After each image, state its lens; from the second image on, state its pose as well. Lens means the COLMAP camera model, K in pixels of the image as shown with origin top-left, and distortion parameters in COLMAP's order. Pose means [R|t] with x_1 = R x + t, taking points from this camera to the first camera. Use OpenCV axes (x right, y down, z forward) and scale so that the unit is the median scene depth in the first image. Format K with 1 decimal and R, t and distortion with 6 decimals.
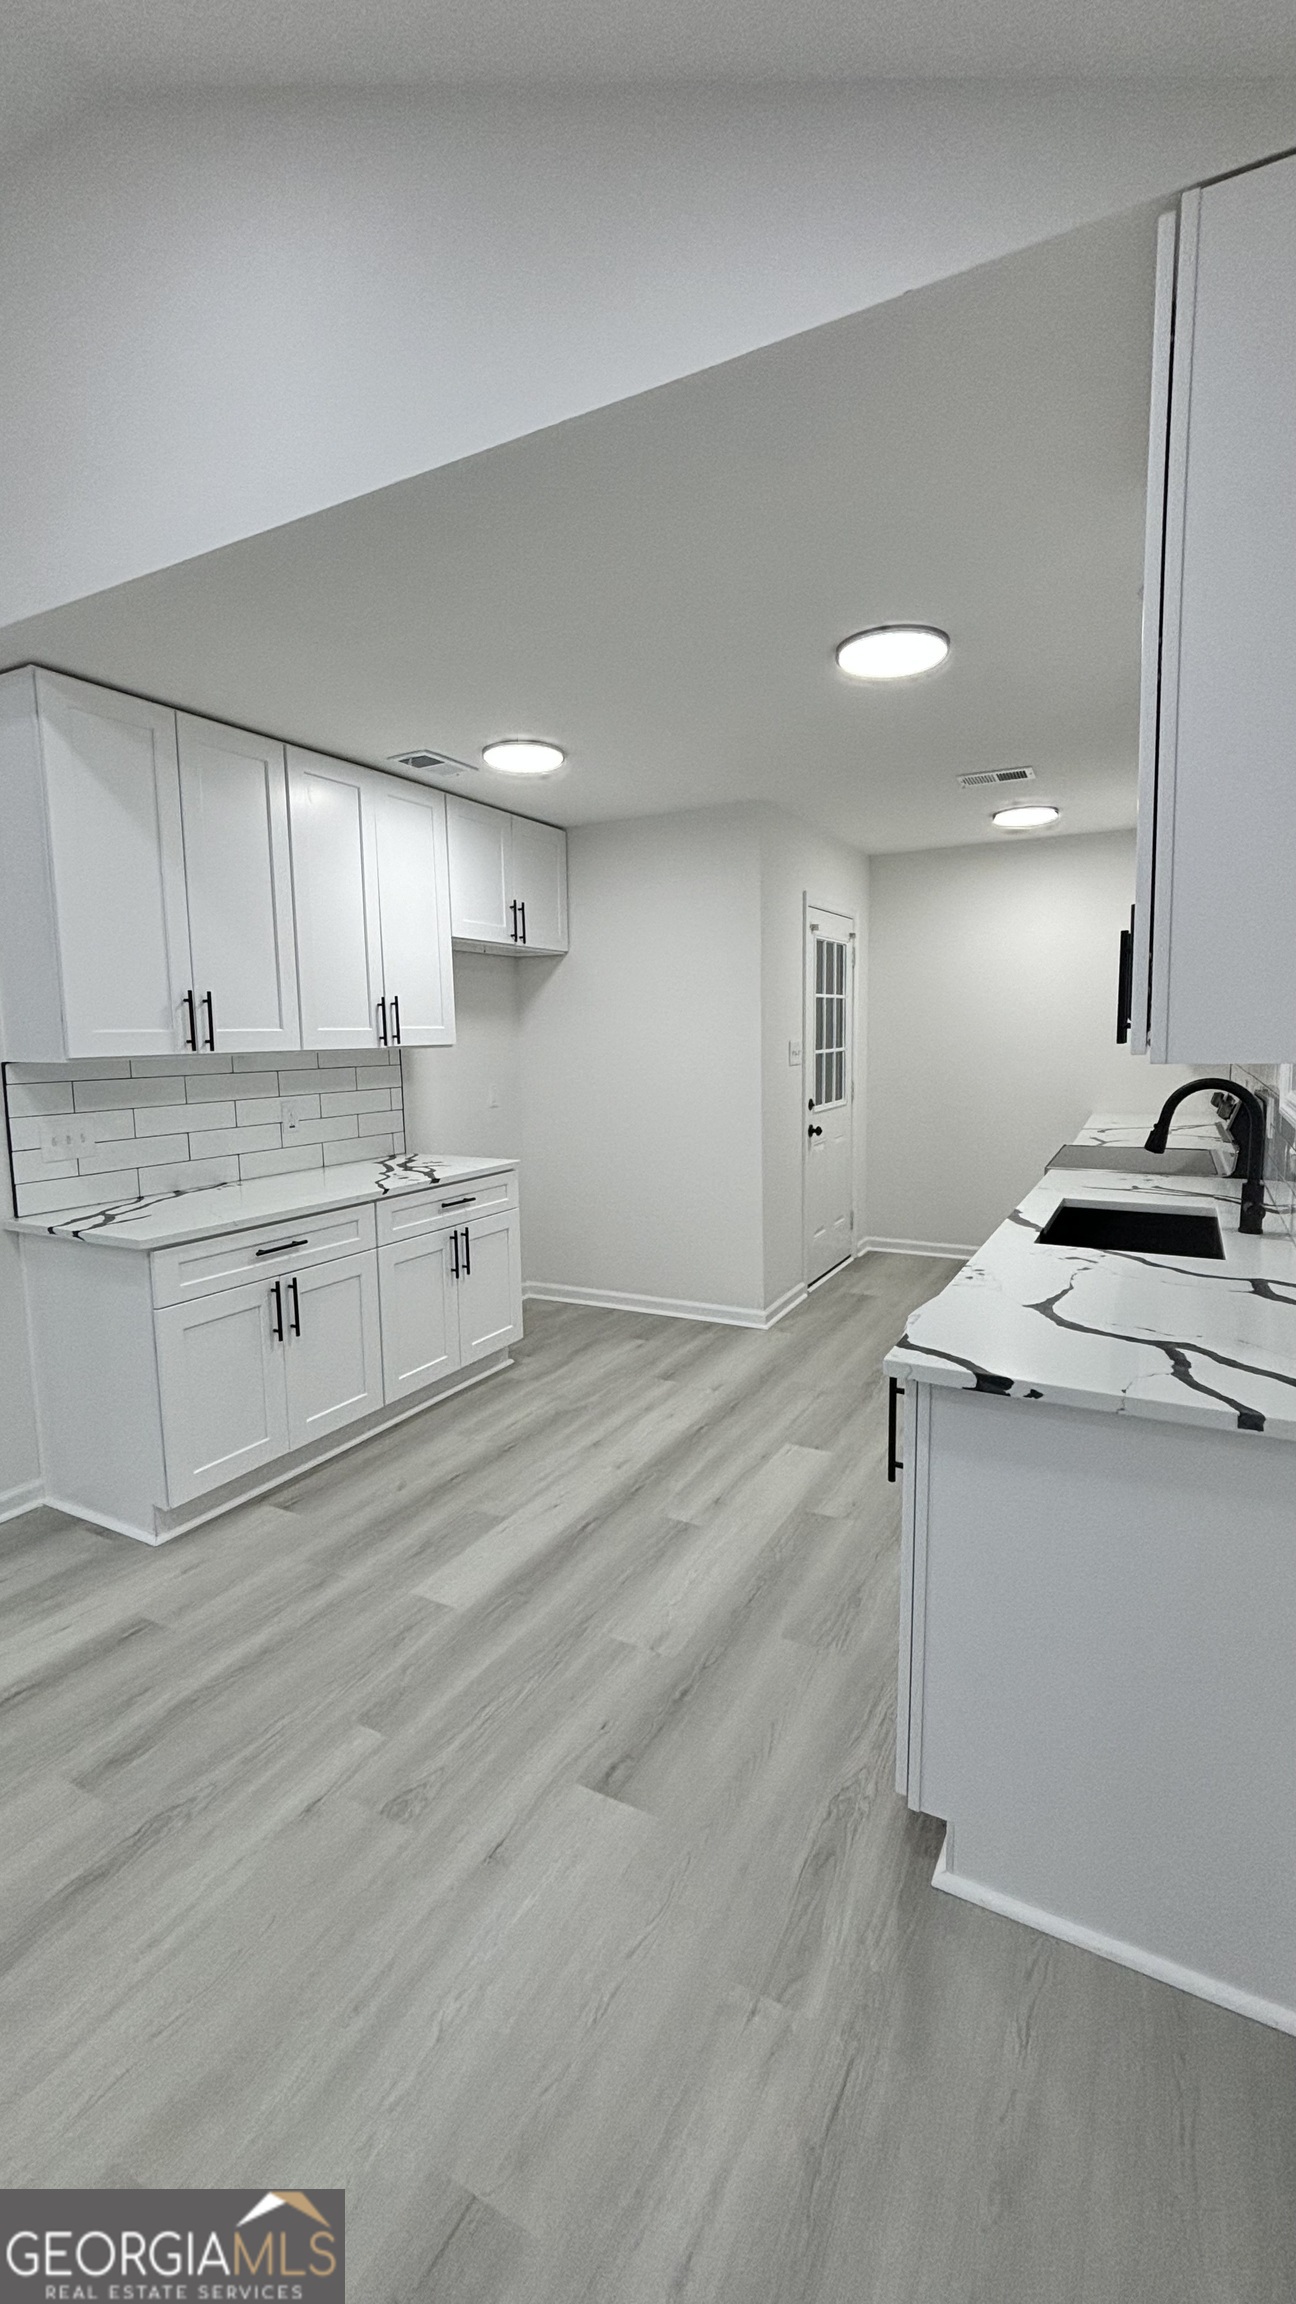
lens RADIAL K [[962.6, 0, 638.9], [0, 962.6, 1123.7], [0, 0, 1]] dist [0.002552, -0.000073]
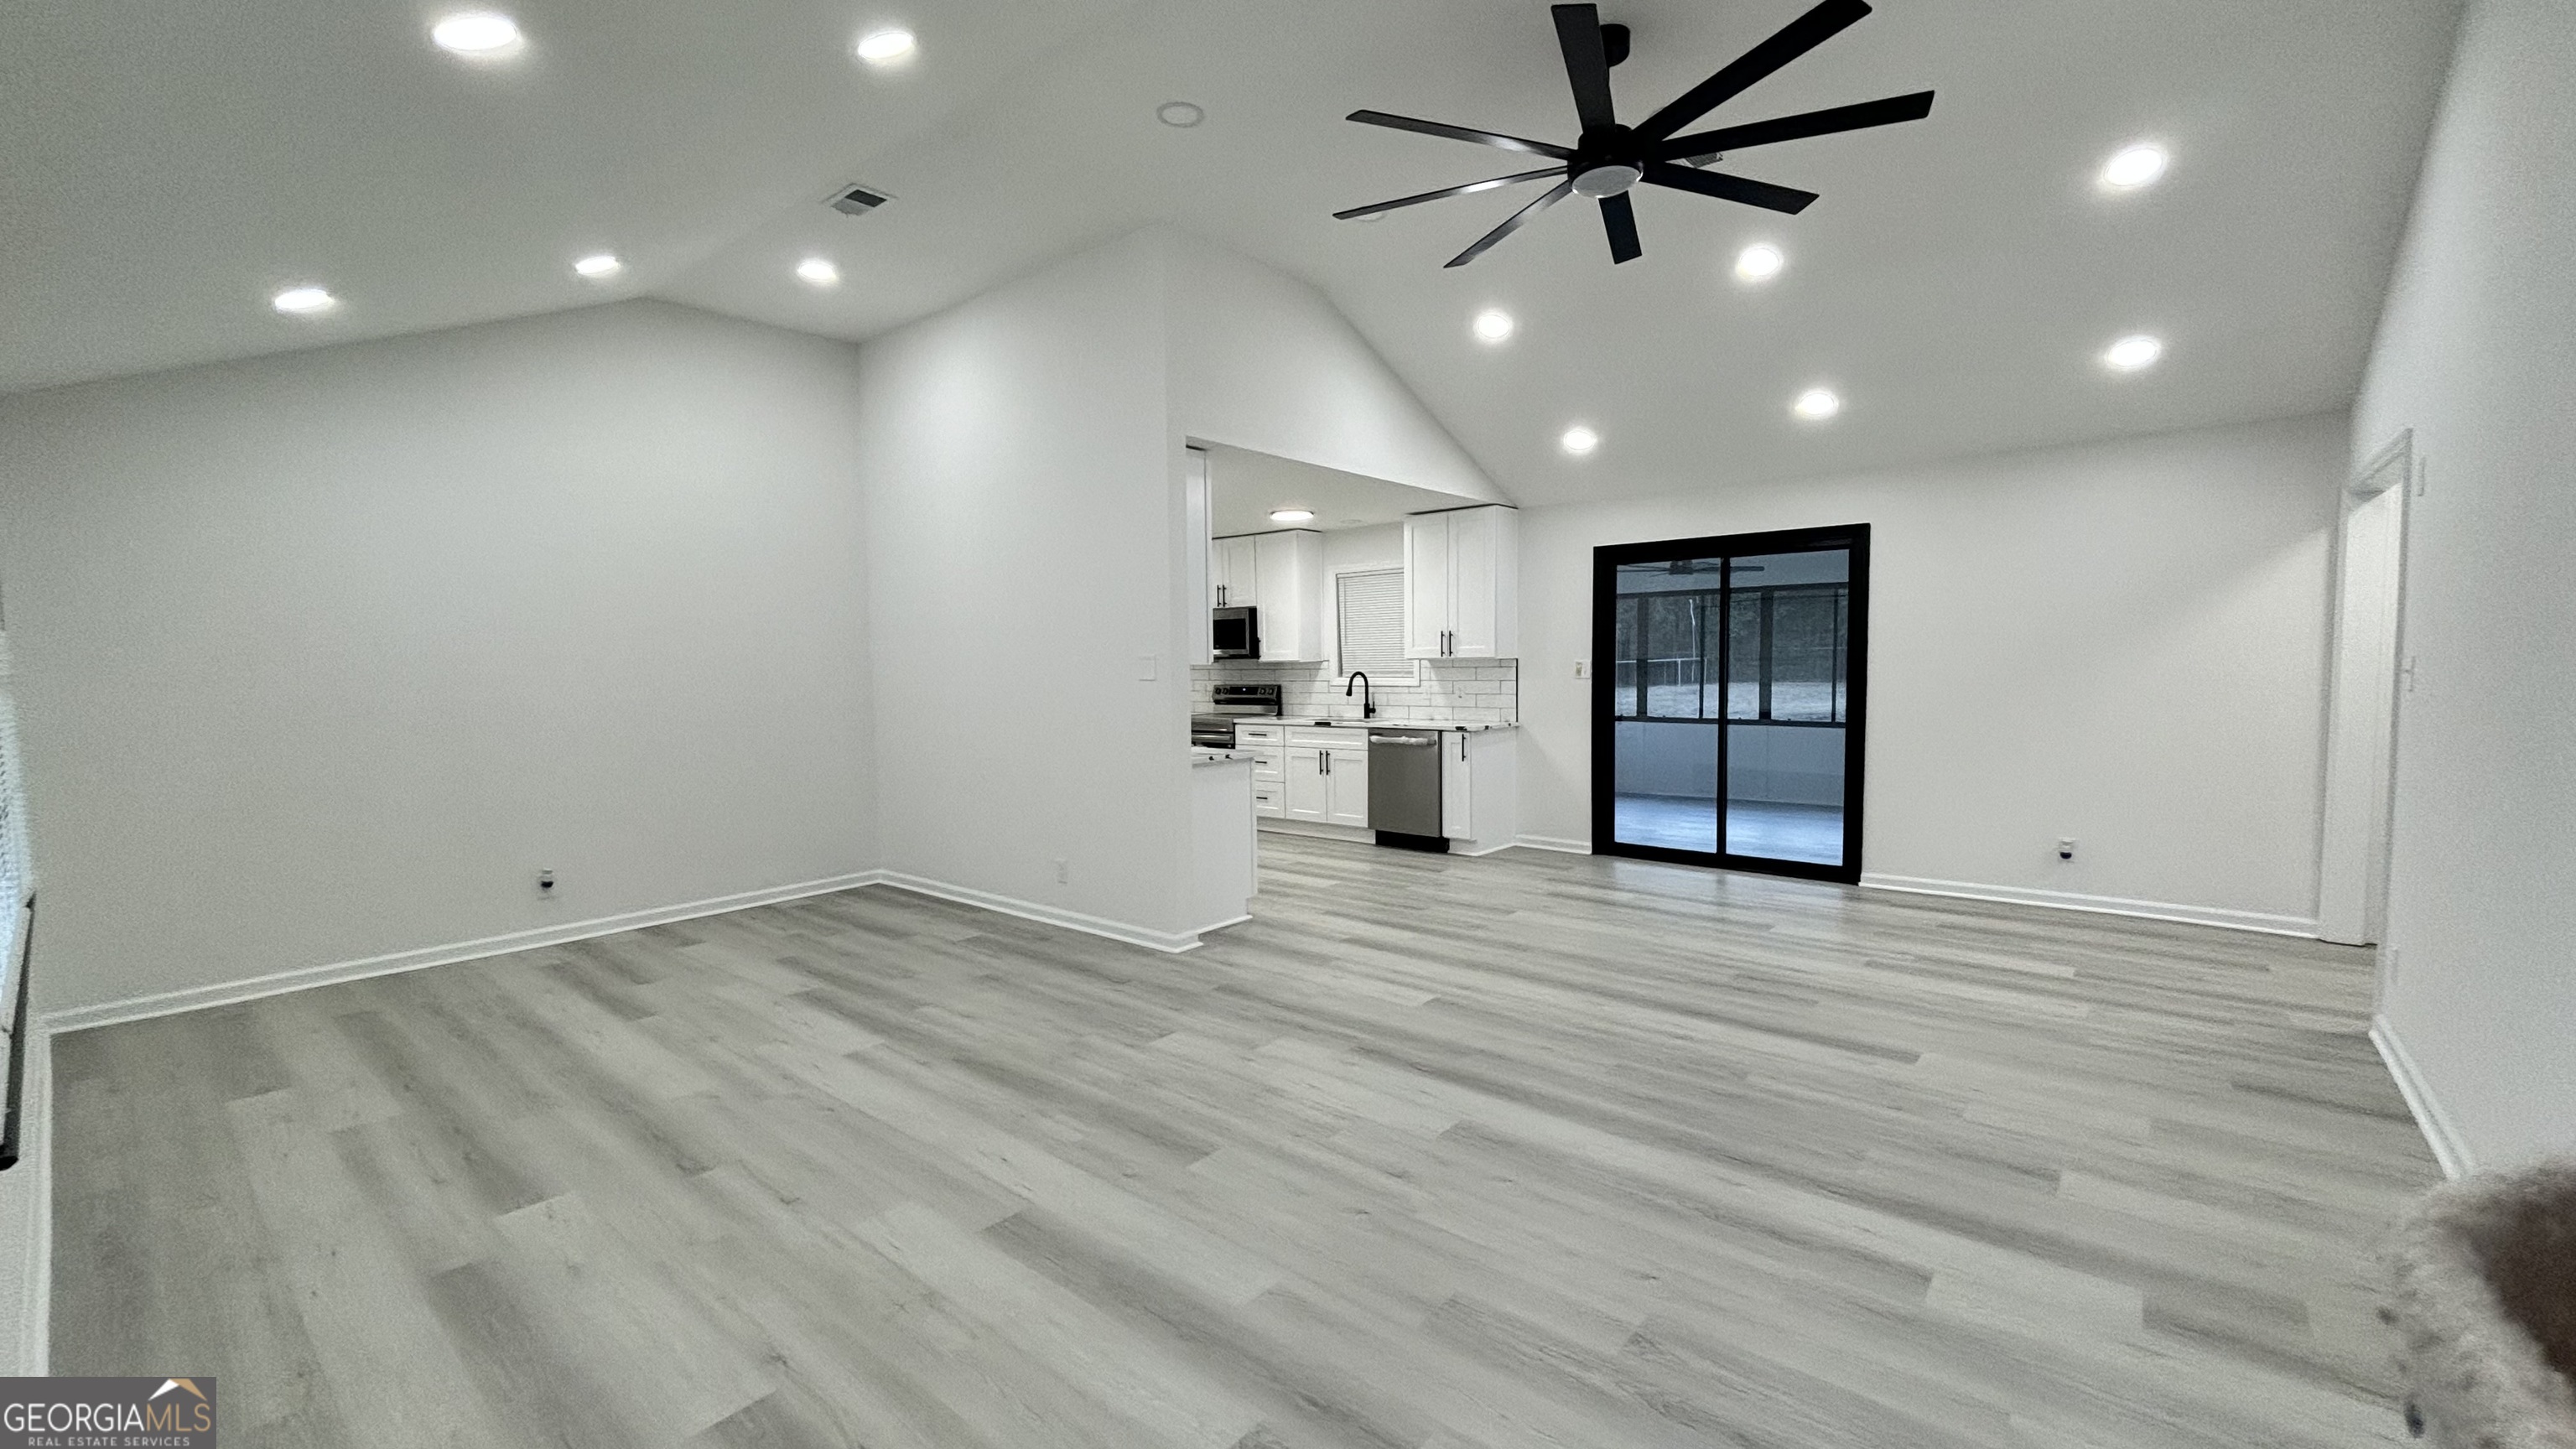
lens RADIAL K [[1028.3, 0, 1287.1], [0, 1028.3, 724.1], [0, 0, 1]] dist [0.003086, -0.002435]
pose [[0.208439, -0.046341, 0.976937, -2.280088], [0.109980, 0.993652, 0.023669, 0.016933], [-0.971832, 0.102510, 0.212213, 0.435784]]
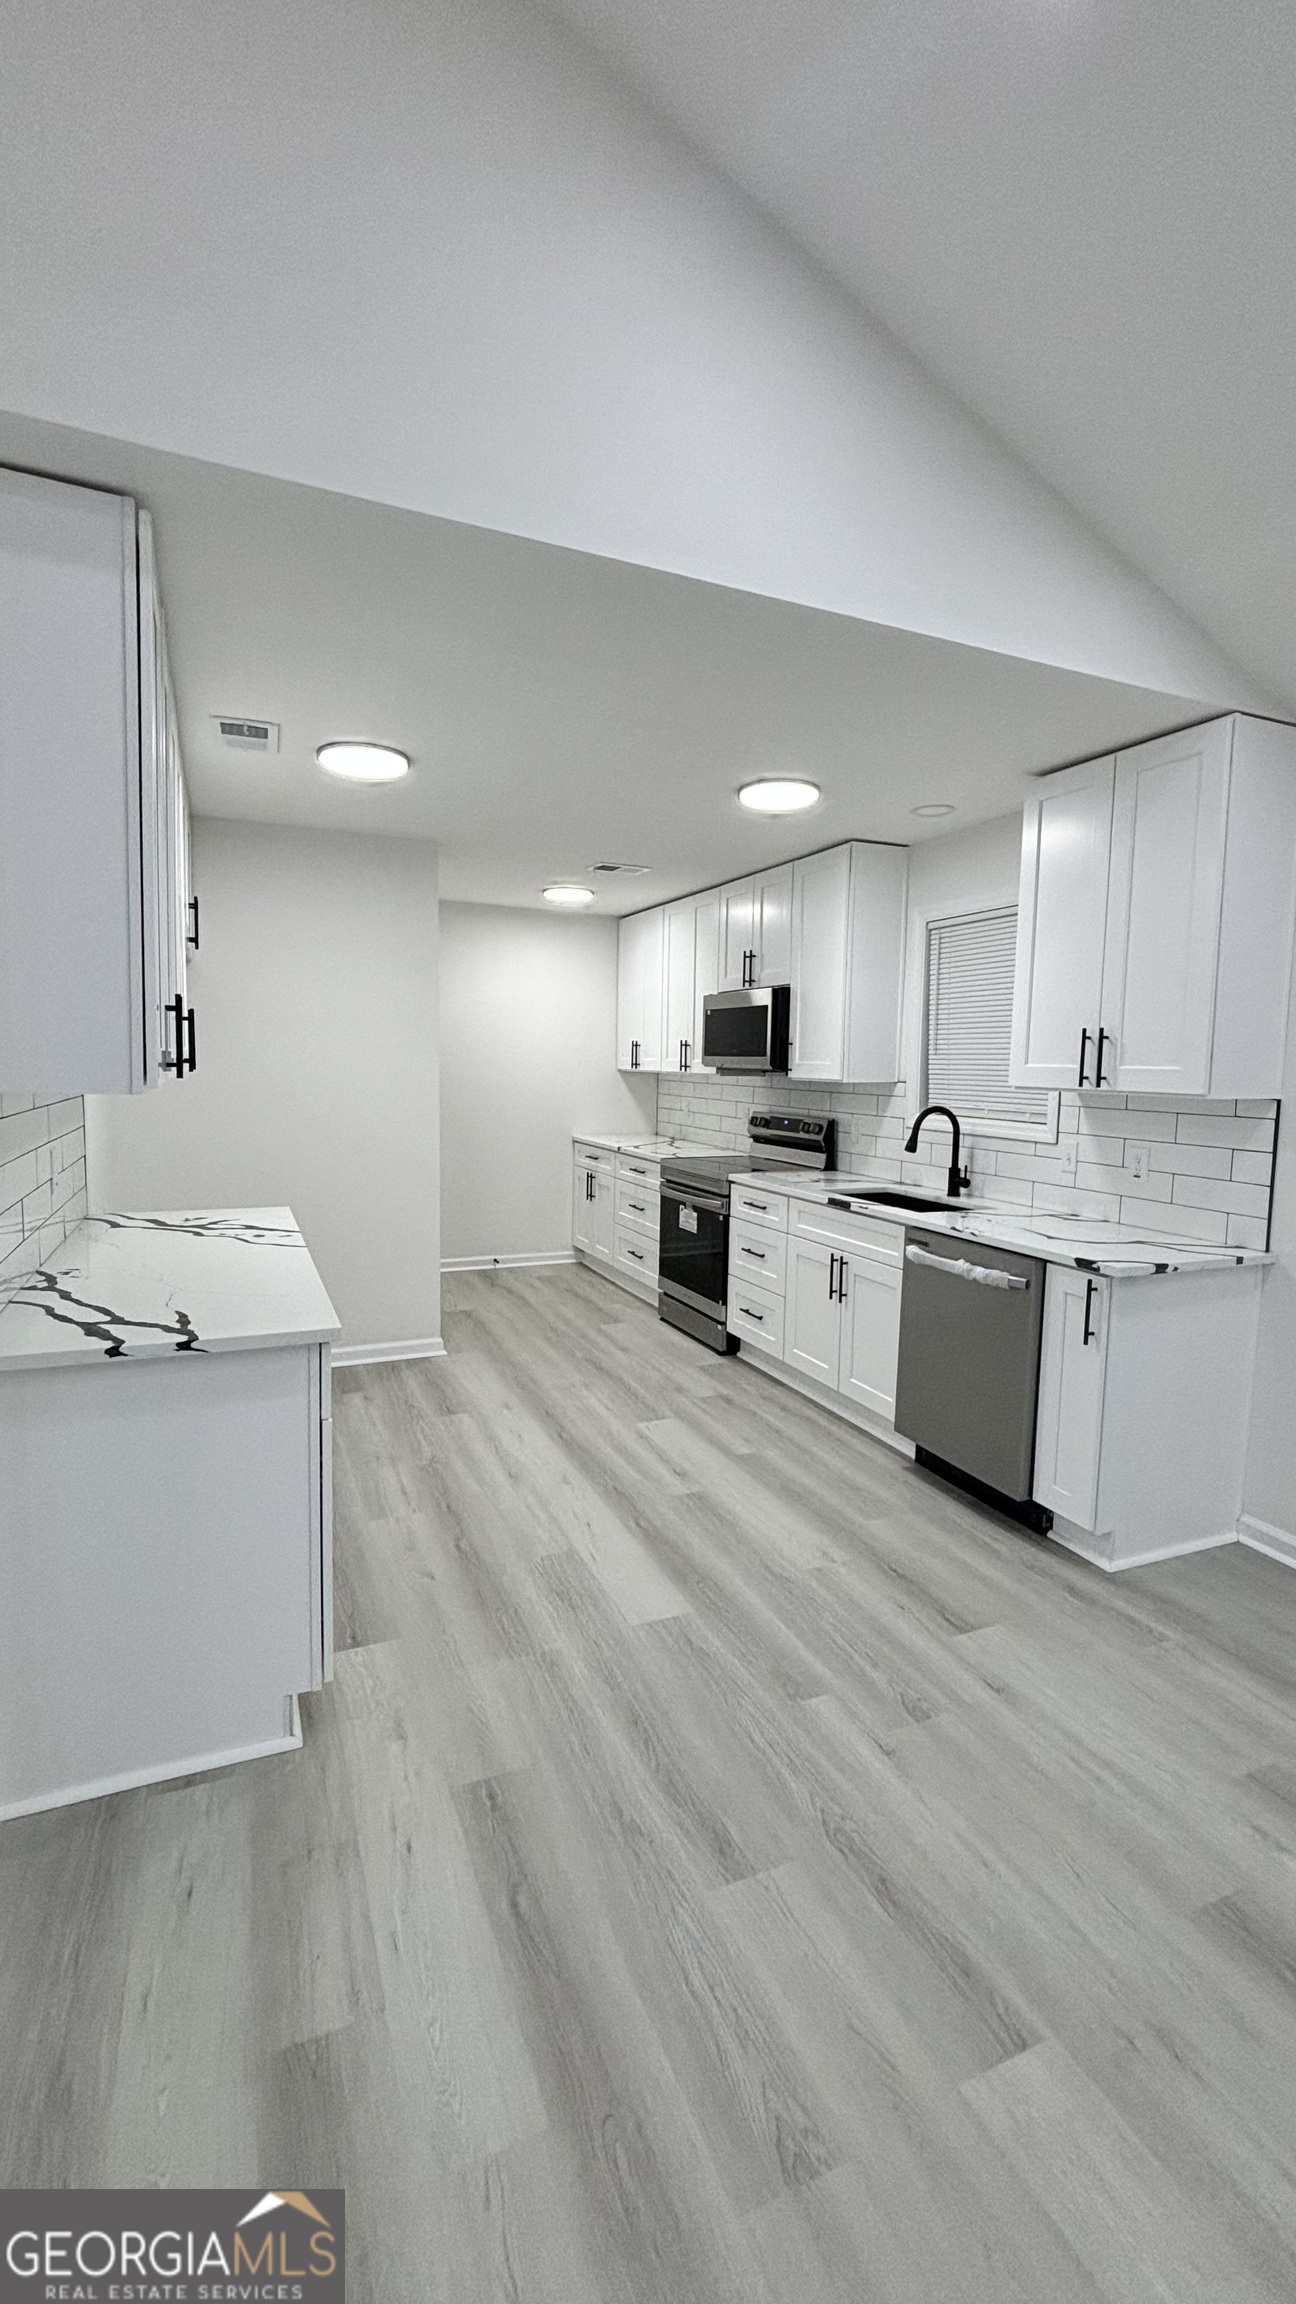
lens RADIAL K [[962.6, 0, 636.4], [0, 962.6, 1144.8], [0, 0, 1]] dist [0.002552, -0.000073]
pose [[0.626594, -0.036387, 0.778496, -0.840920], [0.047185, 0.998848, 0.008708, -0.015263], [-0.777916, 0.031277, 0.627589, 0.302265]]
